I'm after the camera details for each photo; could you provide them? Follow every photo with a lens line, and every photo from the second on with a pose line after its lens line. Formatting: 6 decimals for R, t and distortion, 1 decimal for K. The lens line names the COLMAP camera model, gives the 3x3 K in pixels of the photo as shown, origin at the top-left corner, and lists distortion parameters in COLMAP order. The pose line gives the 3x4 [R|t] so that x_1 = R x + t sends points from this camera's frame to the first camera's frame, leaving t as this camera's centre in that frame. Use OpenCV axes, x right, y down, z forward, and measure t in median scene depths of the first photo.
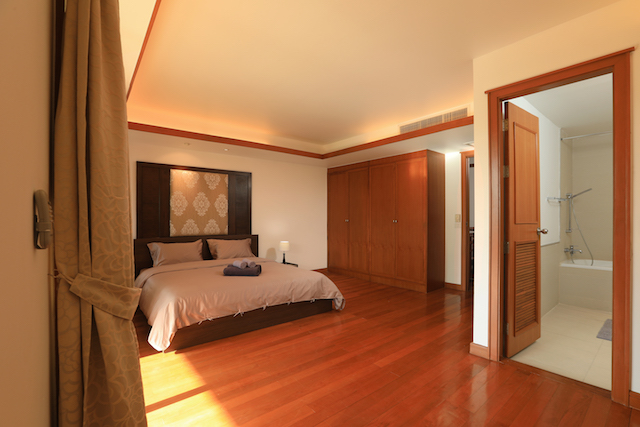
lens RADIAL K [[291.5, 0, 322.3], [0, 291.5, 214.2], [0, 0, 1]] dist [-0.023992, 0.000240]
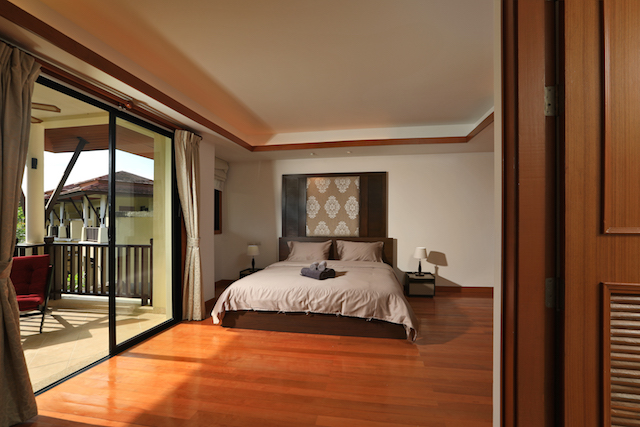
lens RADIAL K [[291.5, 0, 321.1], [0, 291.5, 219.9], [0, 0, 1]] dist [-0.023992, 0.000240]
pose [[0.652167, -0.005710, -0.758054, 0.416057], [0.016414, 0.999844, 0.006590, 0.004180], [0.757897, -0.016740, 0.652159, 0.295028]]
